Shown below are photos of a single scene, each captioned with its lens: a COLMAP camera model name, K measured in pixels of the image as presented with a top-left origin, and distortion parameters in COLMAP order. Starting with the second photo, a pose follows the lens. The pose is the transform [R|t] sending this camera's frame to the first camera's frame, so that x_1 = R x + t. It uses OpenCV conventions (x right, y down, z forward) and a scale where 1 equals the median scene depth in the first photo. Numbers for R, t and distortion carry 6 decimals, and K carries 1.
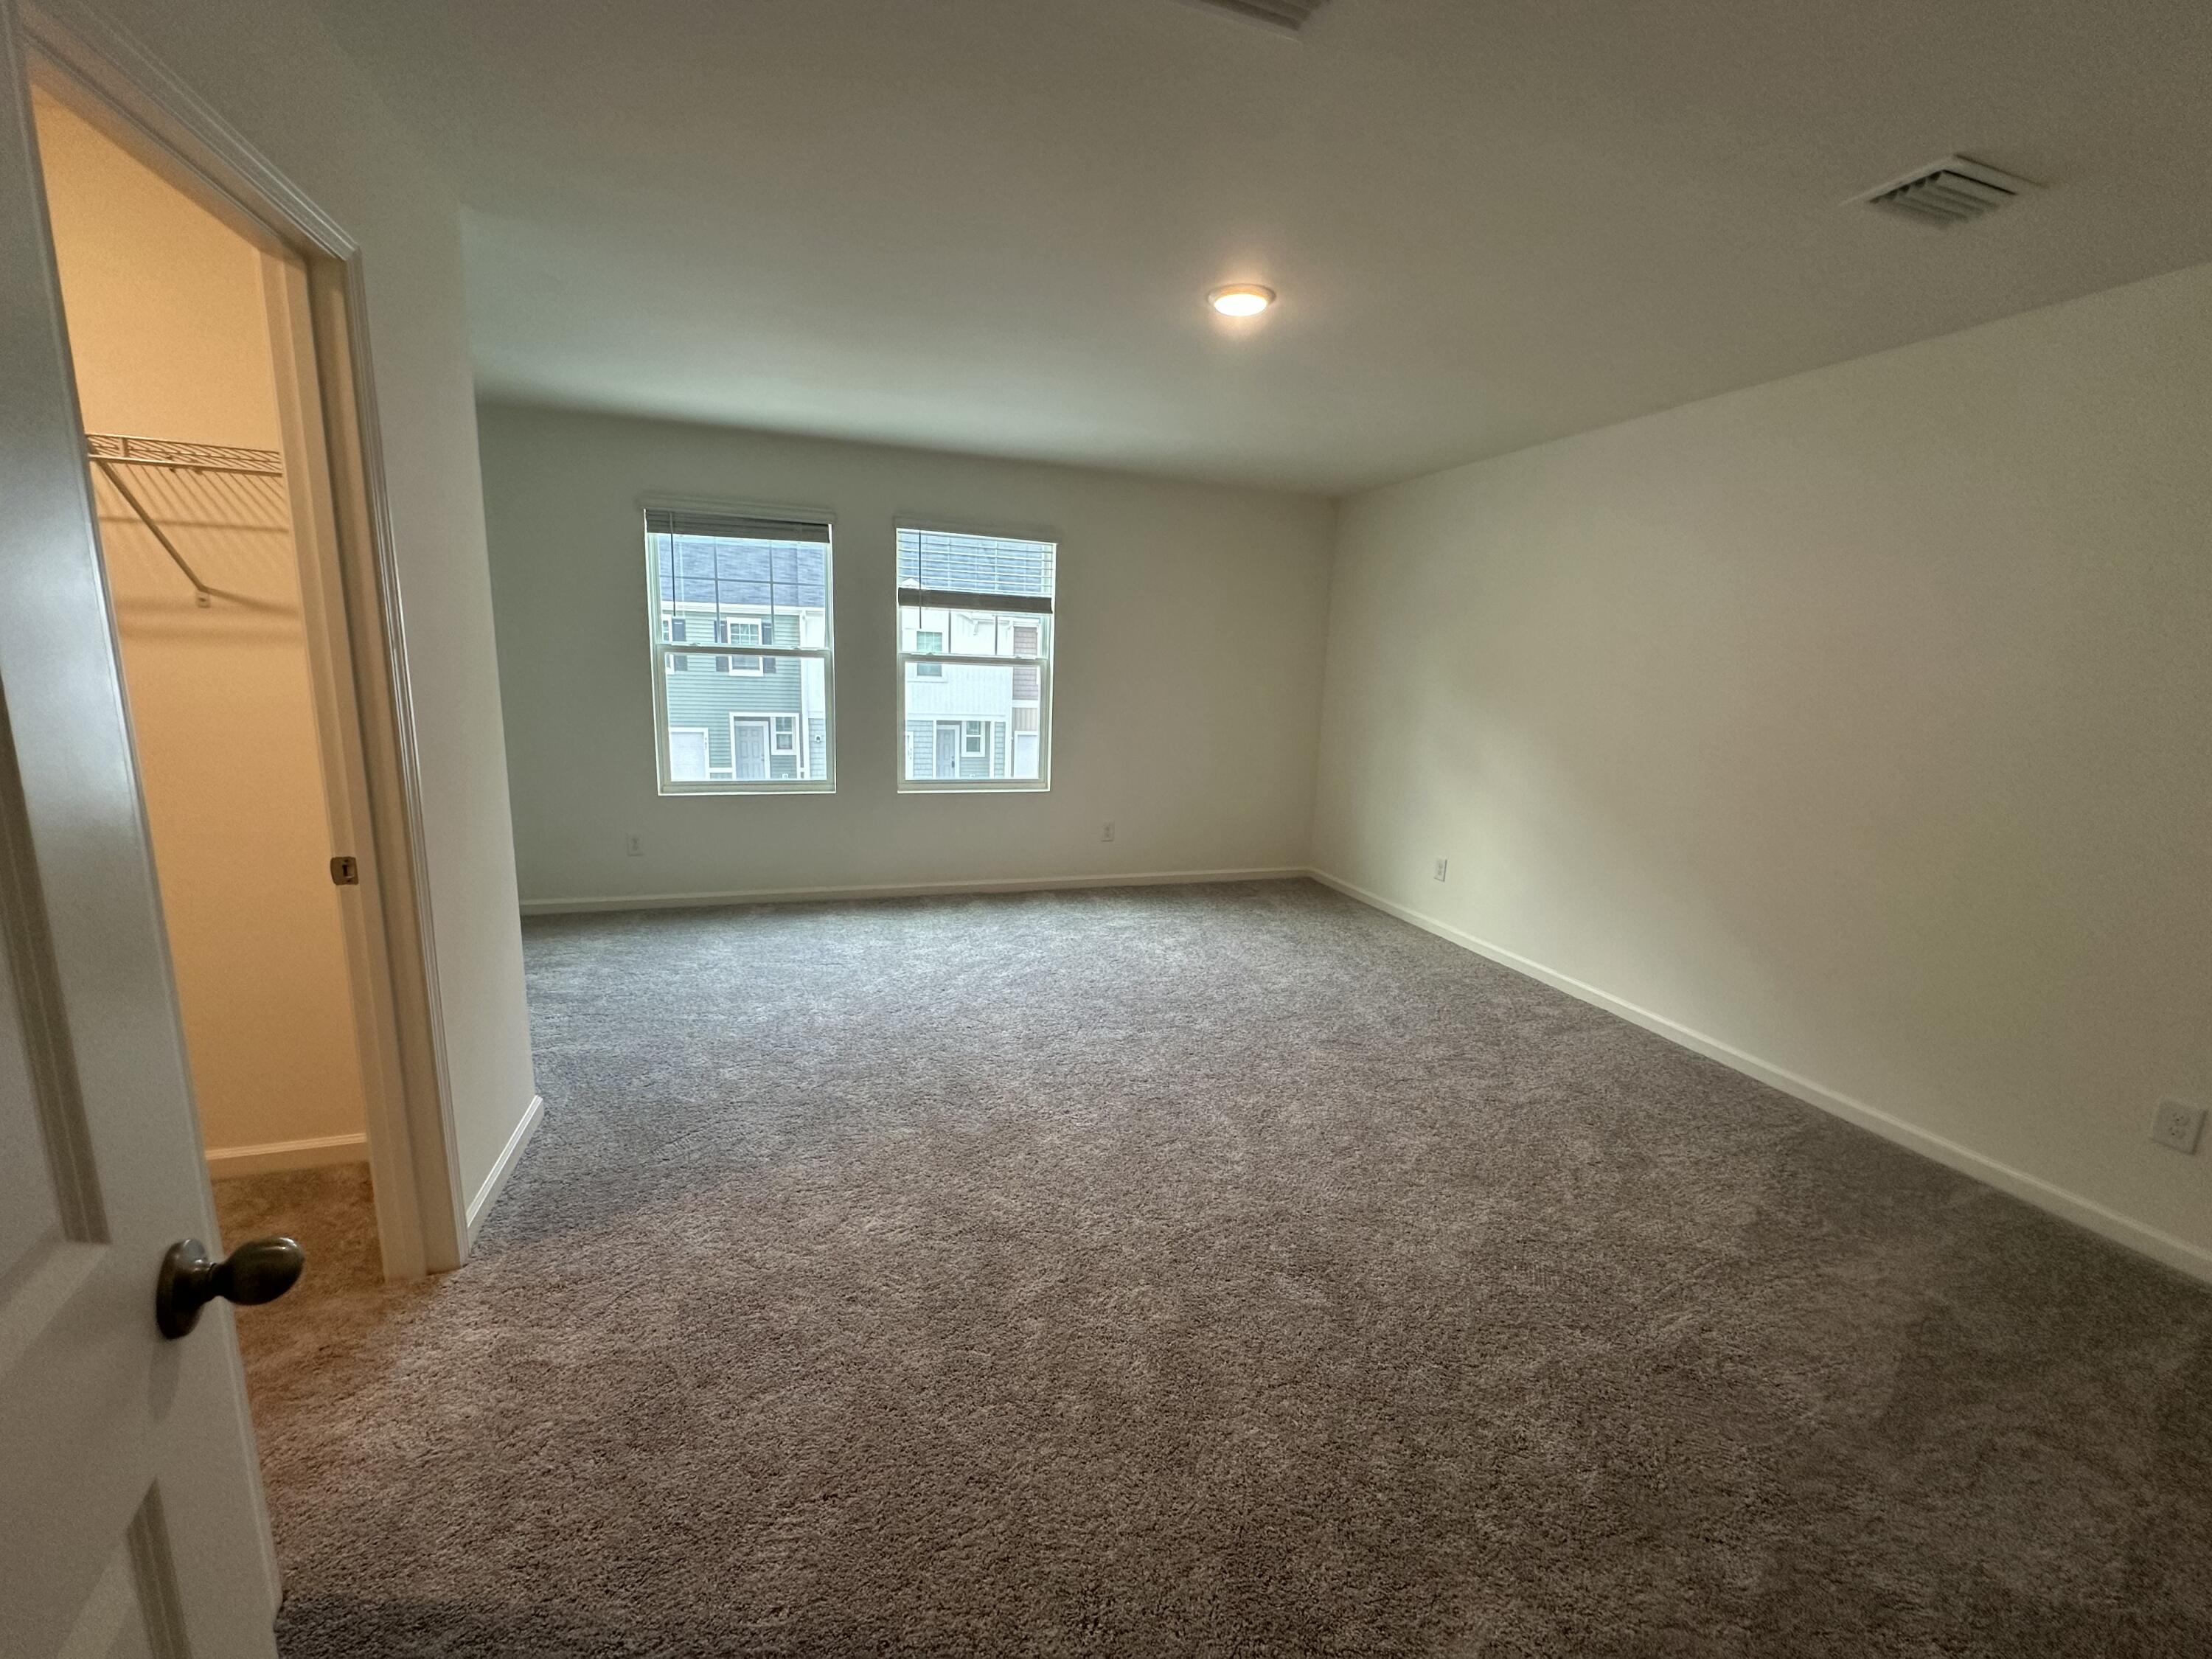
lens RADIAL K [[885.3, 0, 1110.3], [0, 885.3, 821.1], [0, 0, 1]] dist [0.001460, 0.000157]
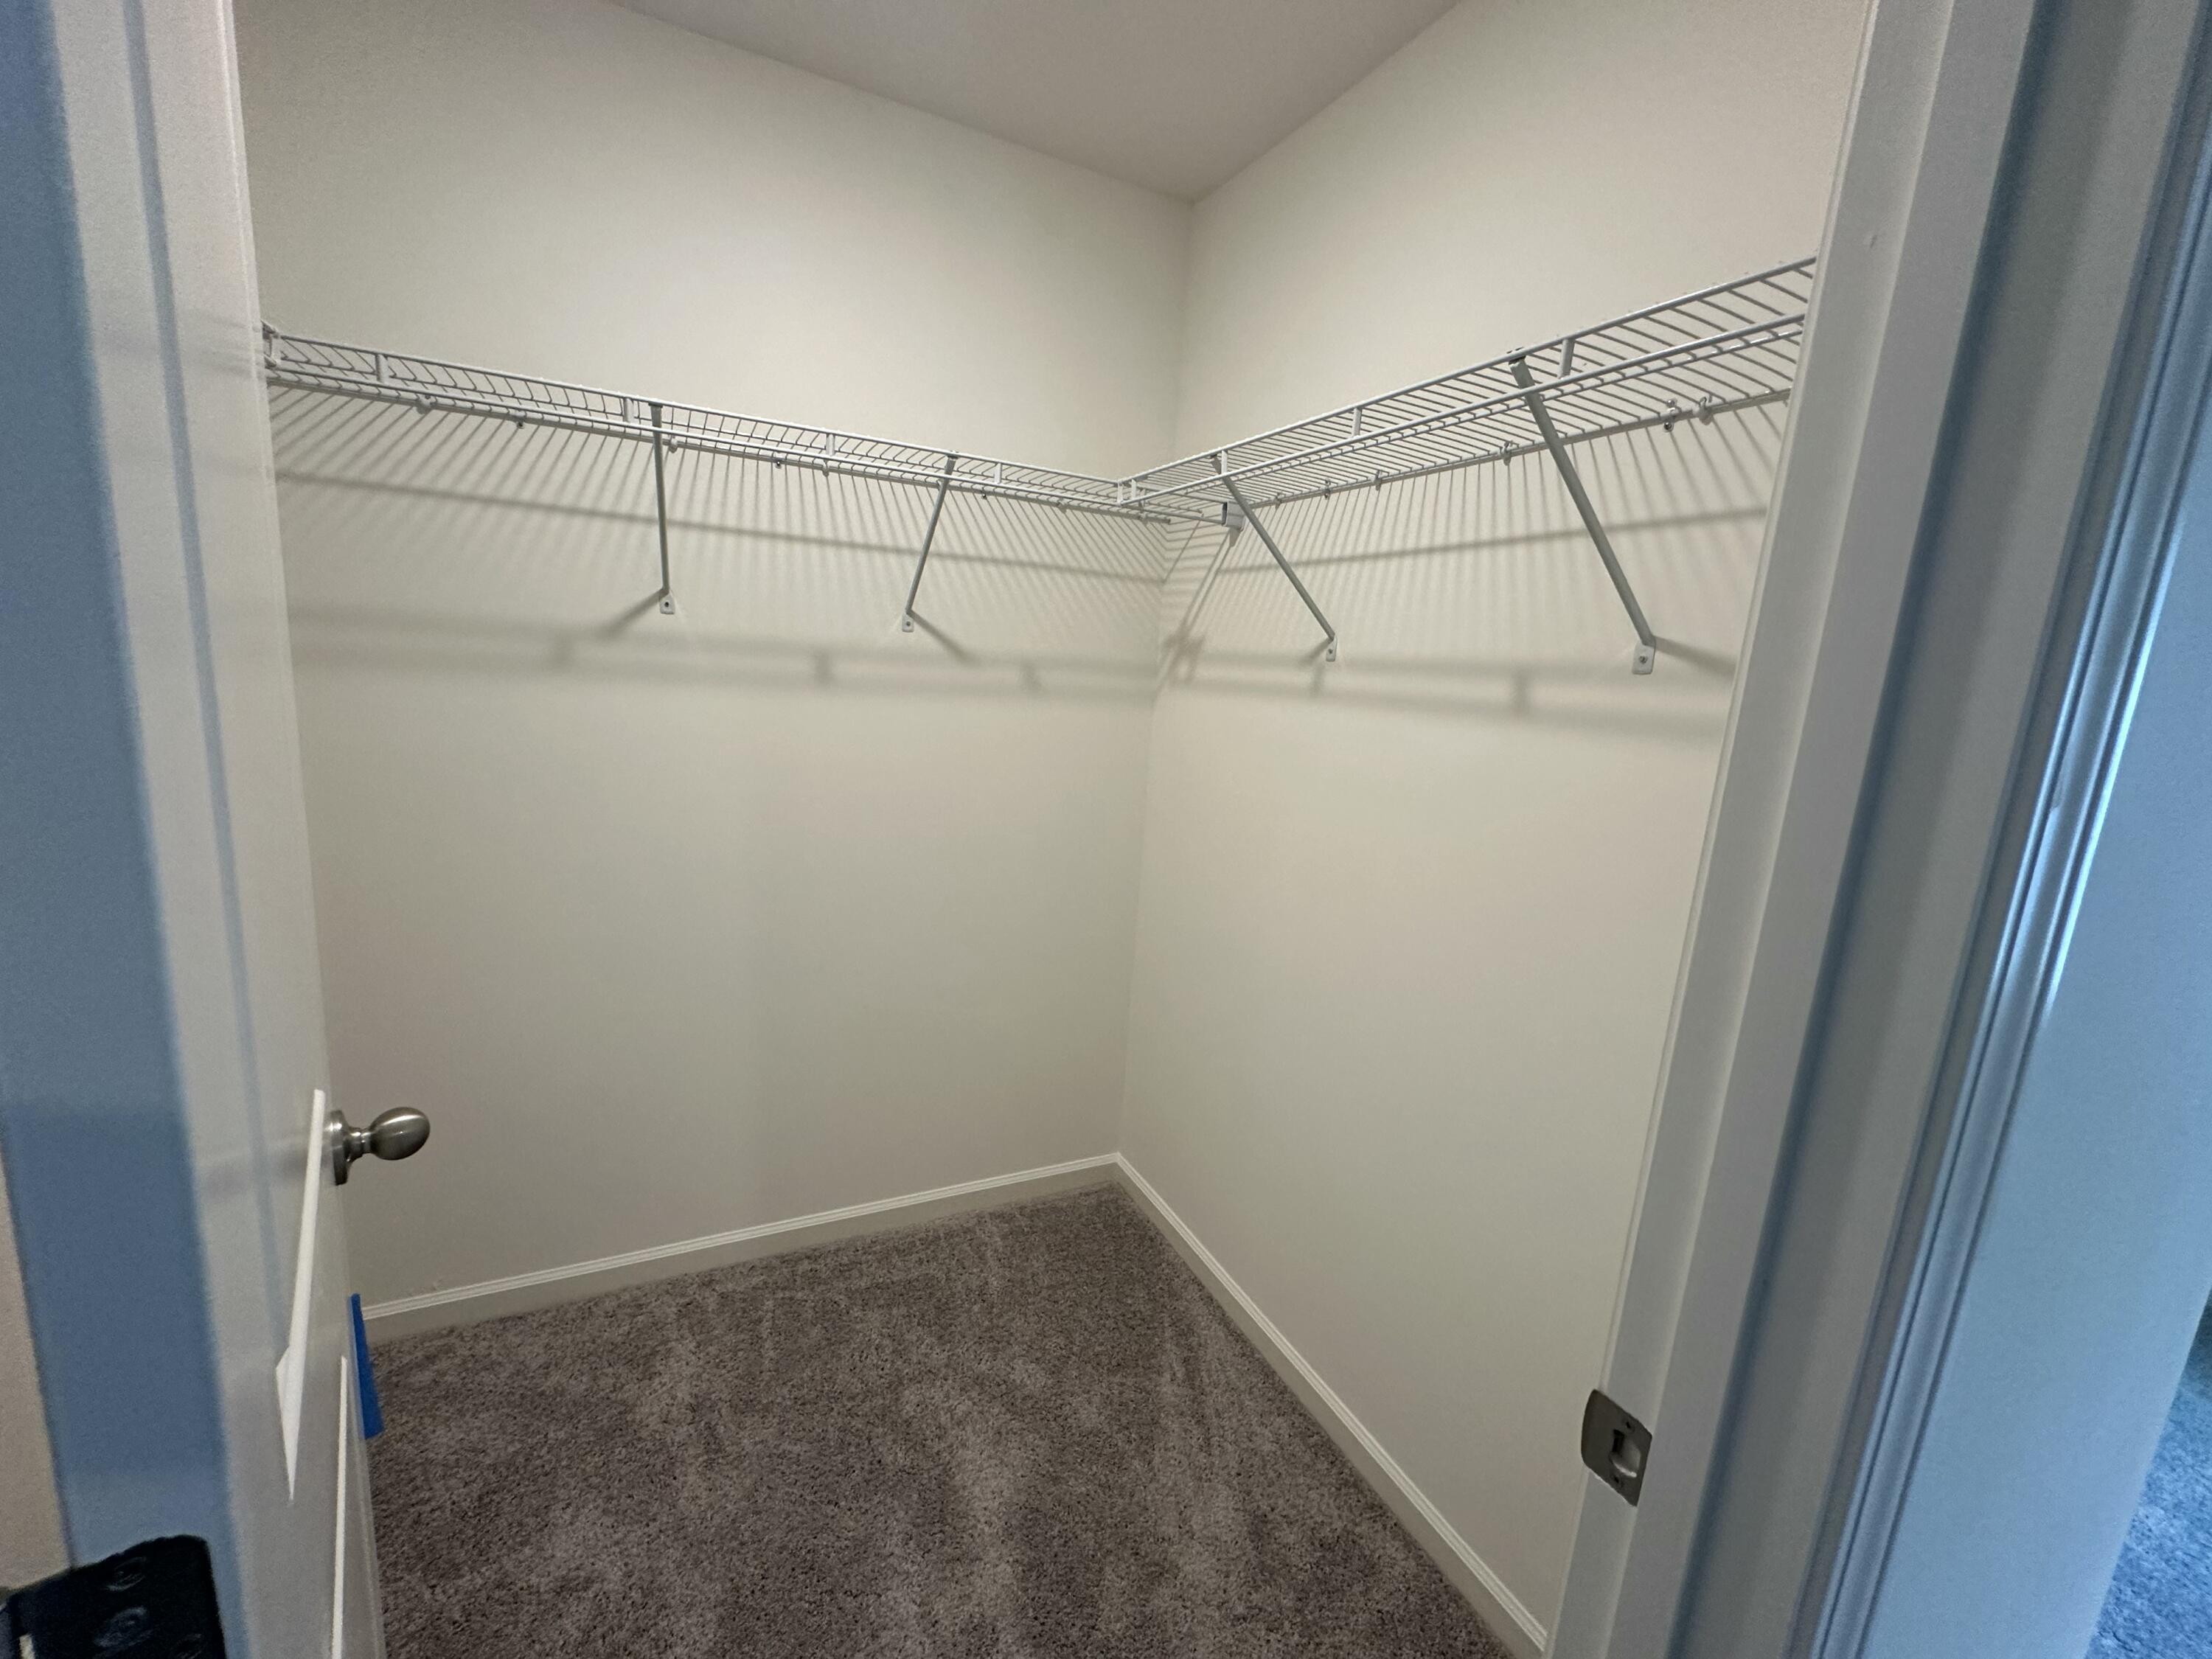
lens RADIAL K [[885.3, 0, 1116.4], [0, 885.3, 832.2], [0, 0, 1]] dist [0.001460, 0.000157]
pose [[0.153783, 0.159763, -0.975103, -0.465985], [-0.244725, 0.962255, 0.119062, -0.118292], [0.957320, 0.220322, 0.187076, 0.544809]]
